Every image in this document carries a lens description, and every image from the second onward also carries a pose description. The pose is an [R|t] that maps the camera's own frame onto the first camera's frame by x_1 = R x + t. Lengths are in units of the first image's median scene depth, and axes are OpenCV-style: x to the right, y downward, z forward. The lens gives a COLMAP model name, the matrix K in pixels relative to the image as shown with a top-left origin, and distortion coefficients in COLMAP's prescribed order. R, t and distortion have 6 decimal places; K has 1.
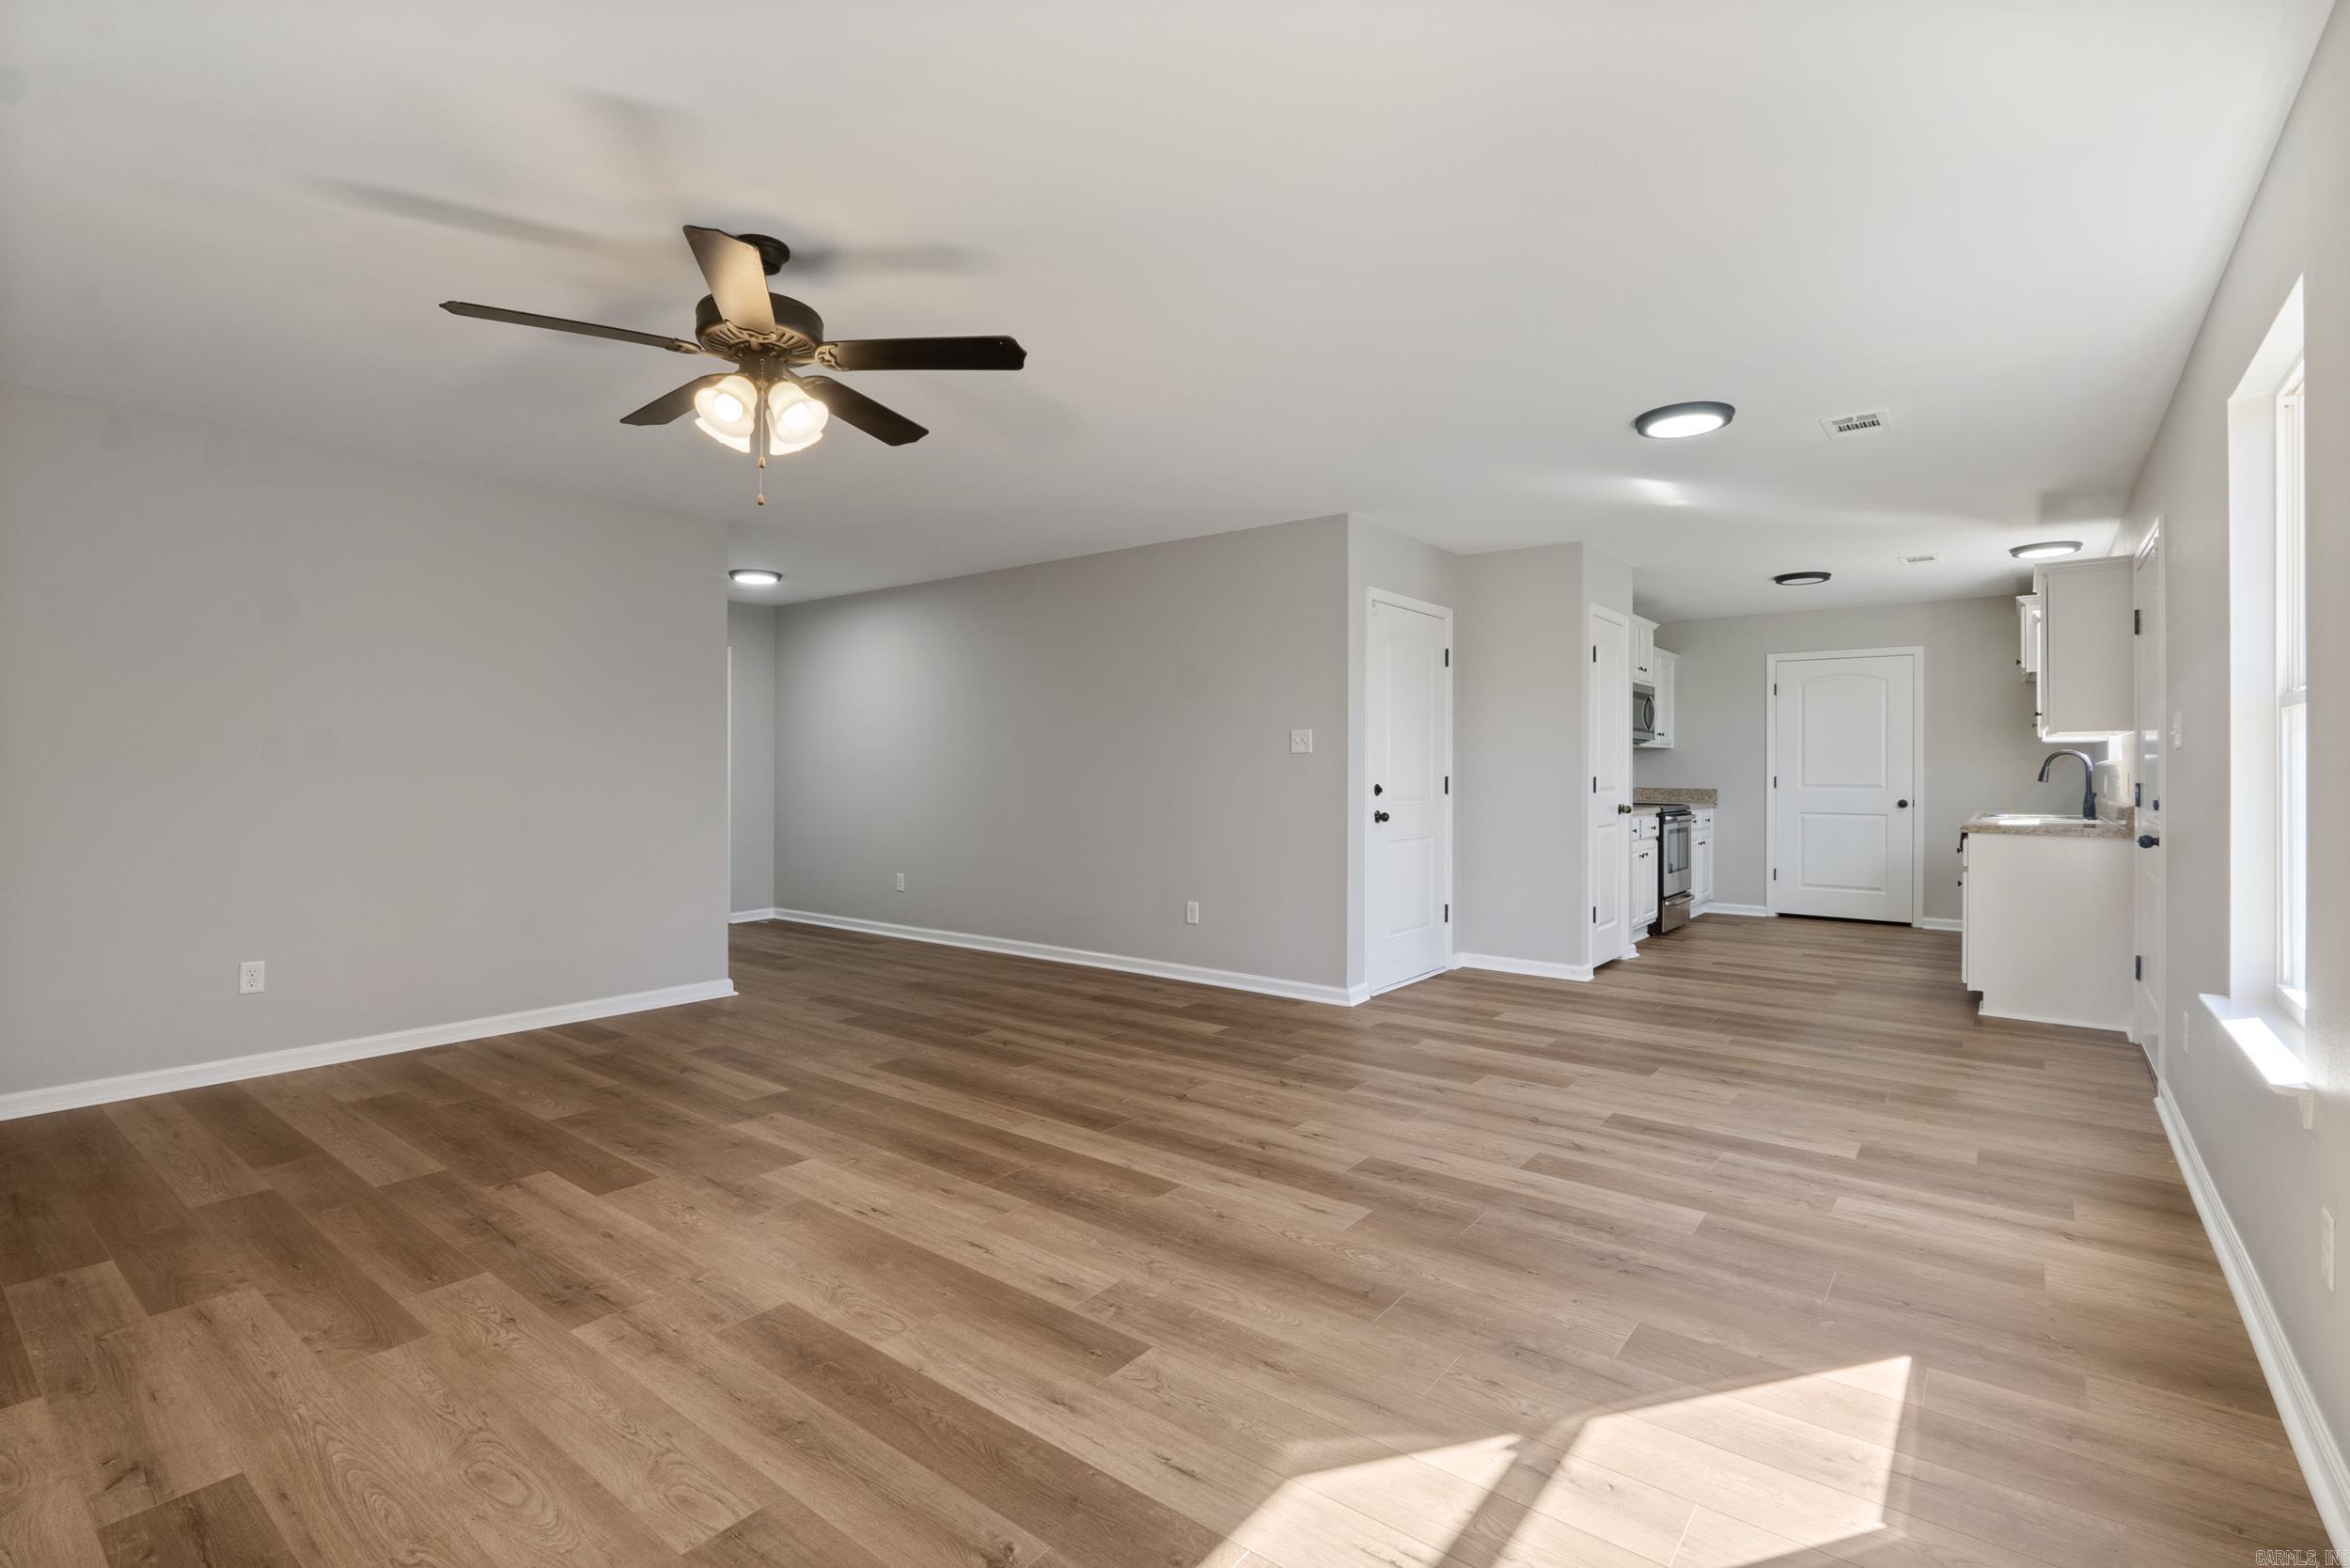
lens RADIAL K [[1079.6, 0, 1168.0], [0, 1079.6, 766.4], [0, 0, 1]] dist [-0.005598, 0.000687]
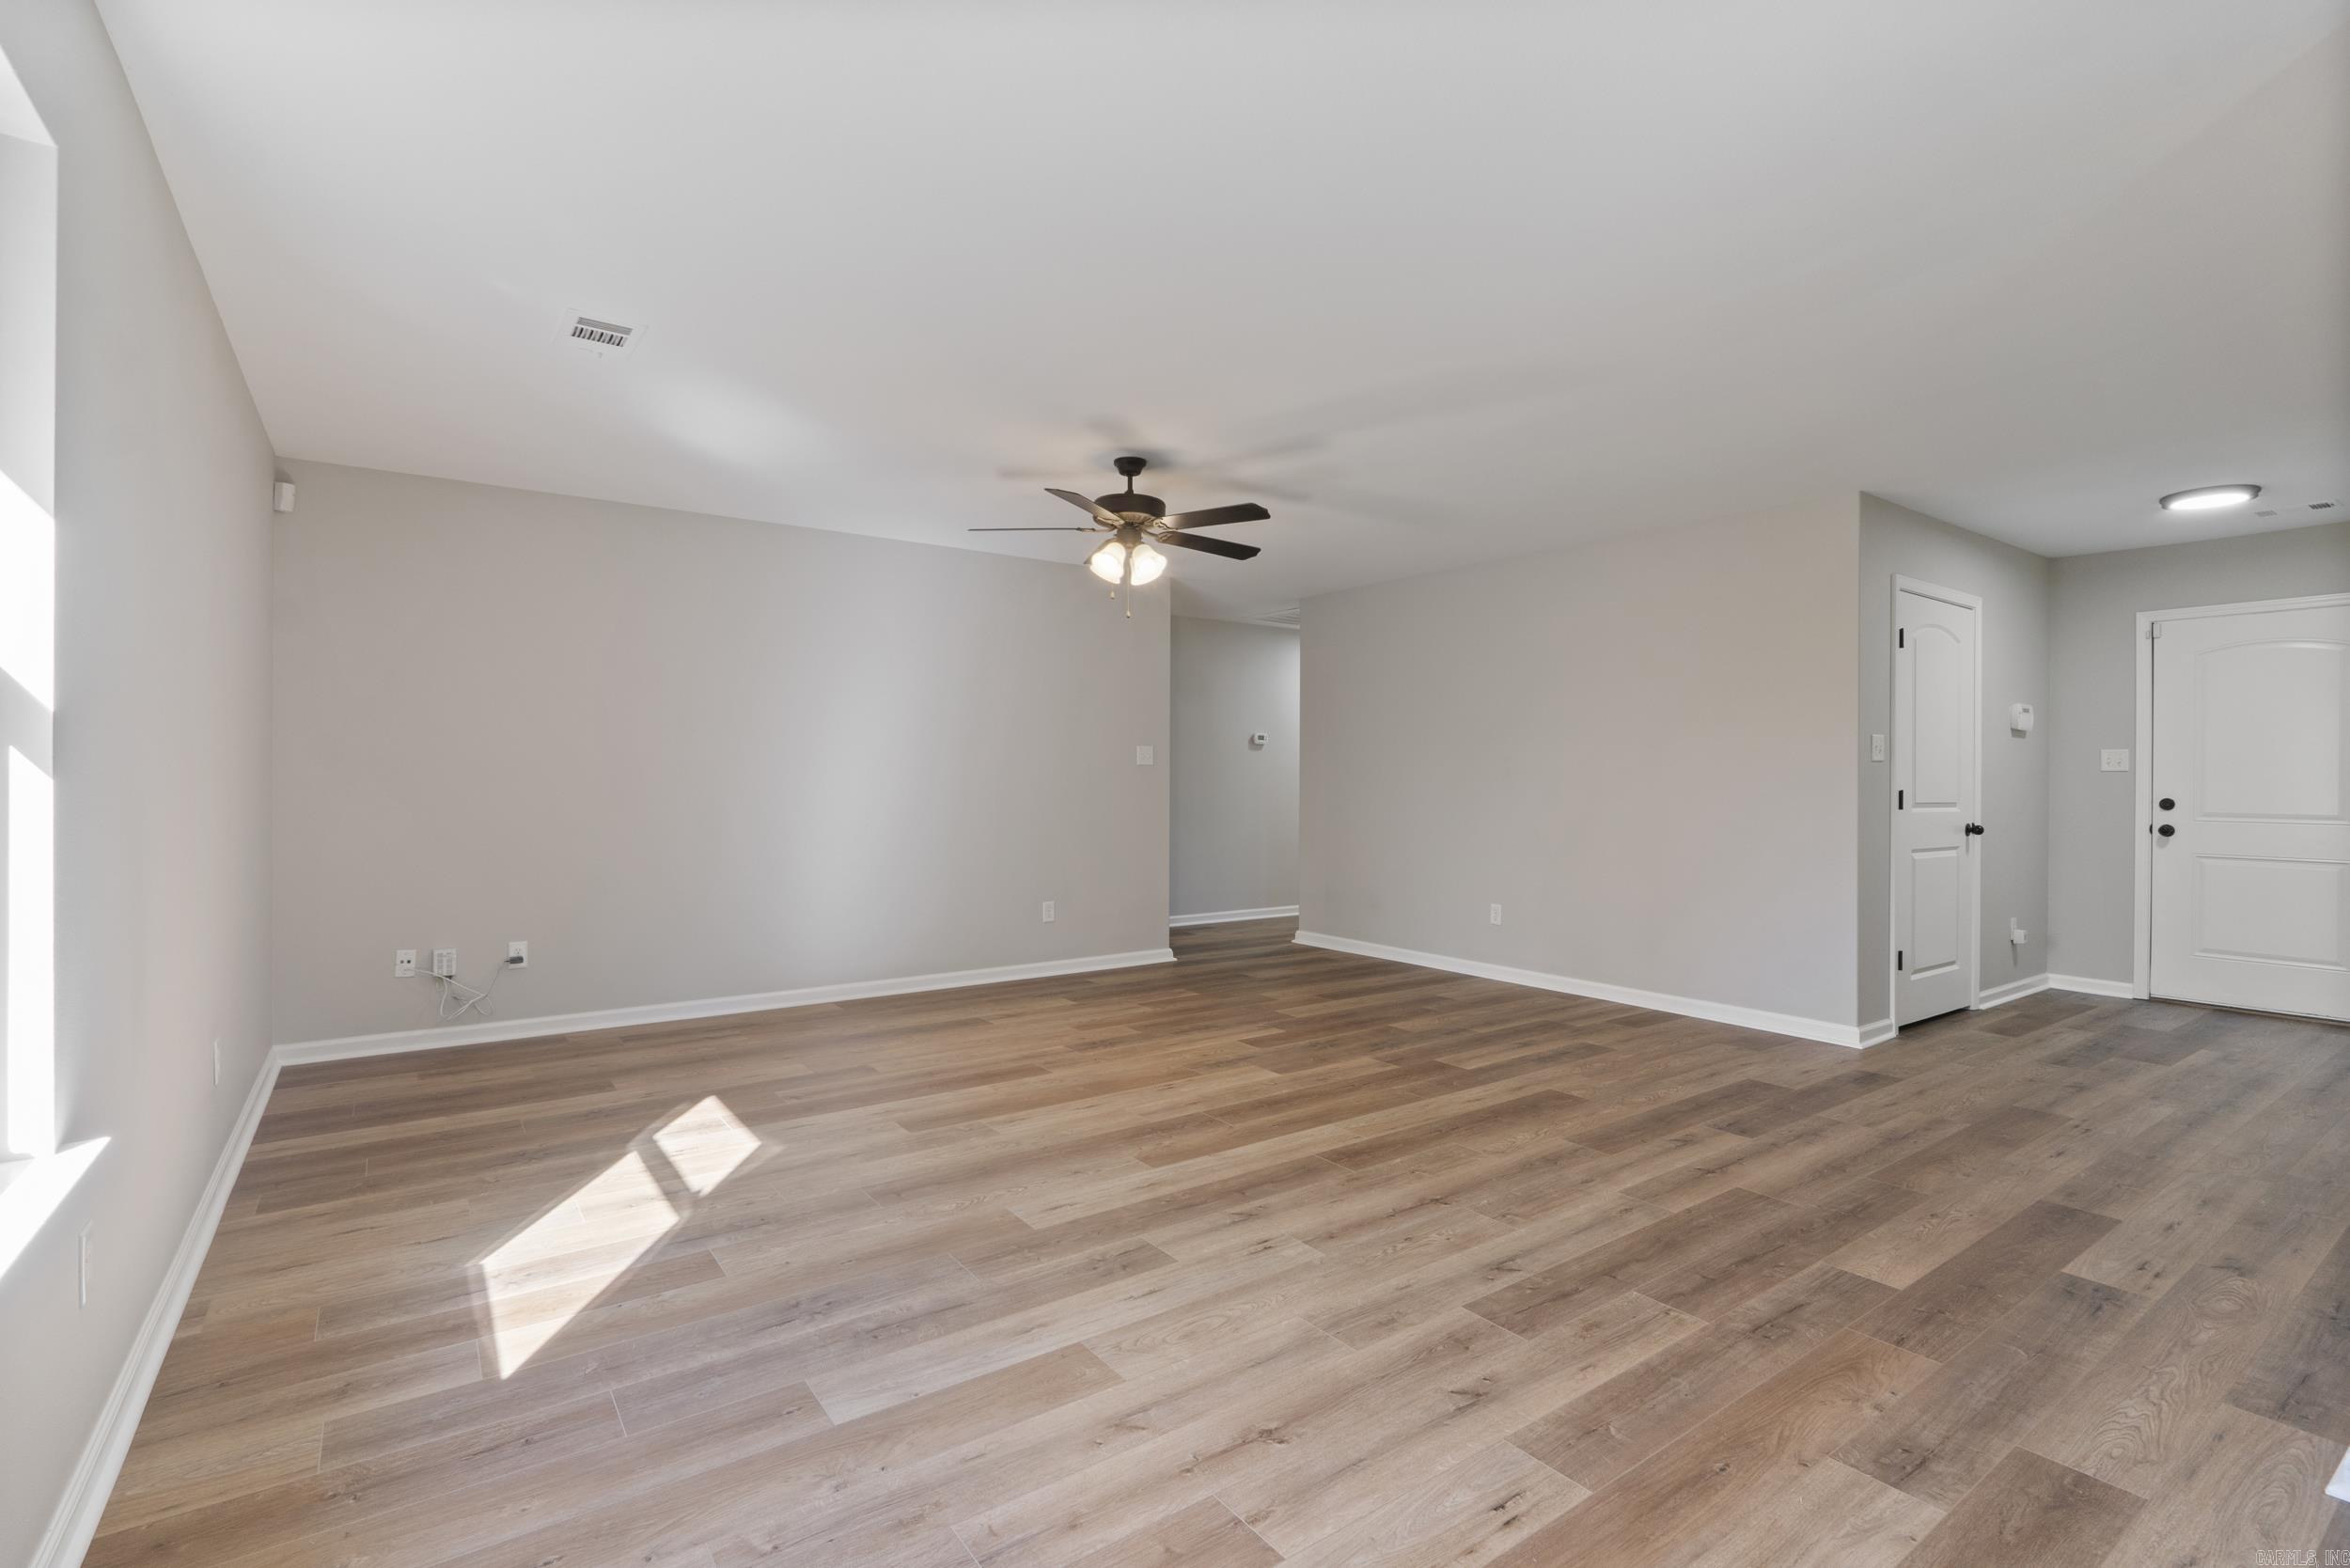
lens RADIAL K [[1079.6, 0, 1167.0], [0, 1079.6, 783.1], [0, 0, 1]] dist [-0.005598, 0.000687]
pose [[-0.282414, 0.000911, -0.959292, 0.984616], [-0.001864, 0.999997, 0.001499, 0.006484], [0.959291, 0.002212, -0.282412, 1.253936]]
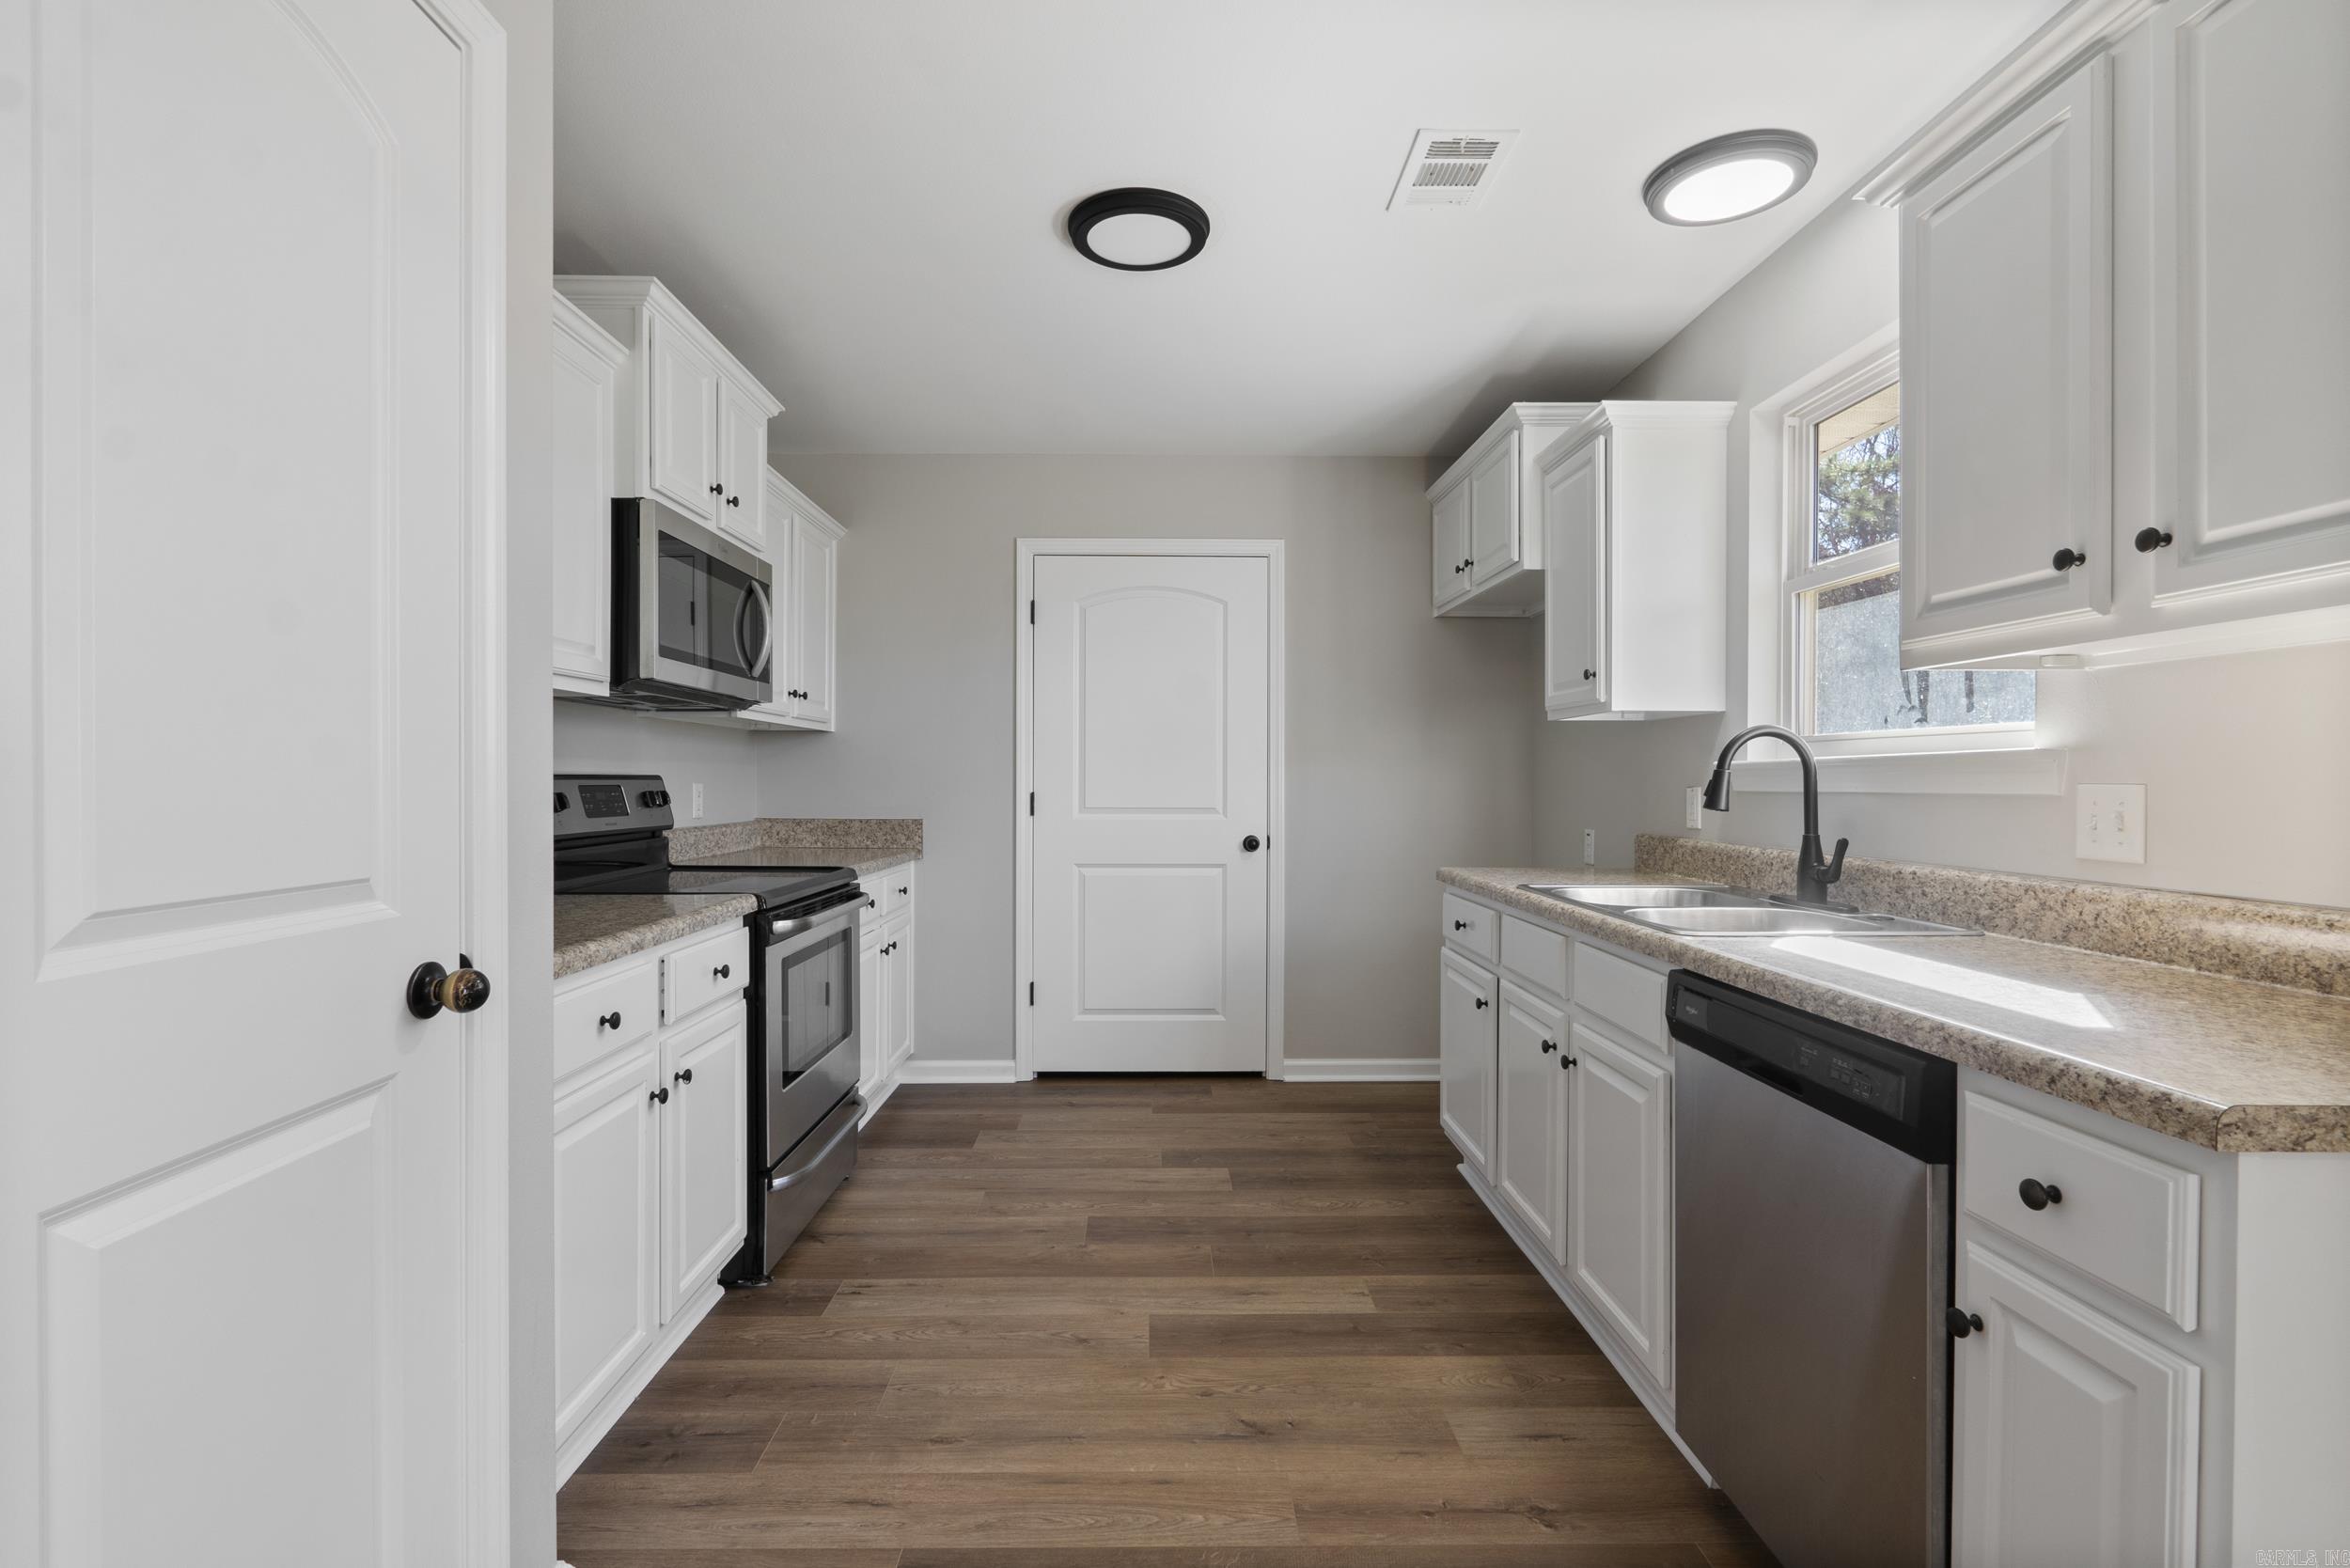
lens RADIAL K [[1079.6, 0, 1171.0], [0, 1079.6, 783.2], [0, 0, 1]] dist [-0.005598, 0.000687]
pose [[0.772917, -0.005689, 0.634481, 0.831785], [-0.000001, 0.999960, 0.008968, 0.002528], [-0.634507, -0.006932, 0.772886, 1.602712]]
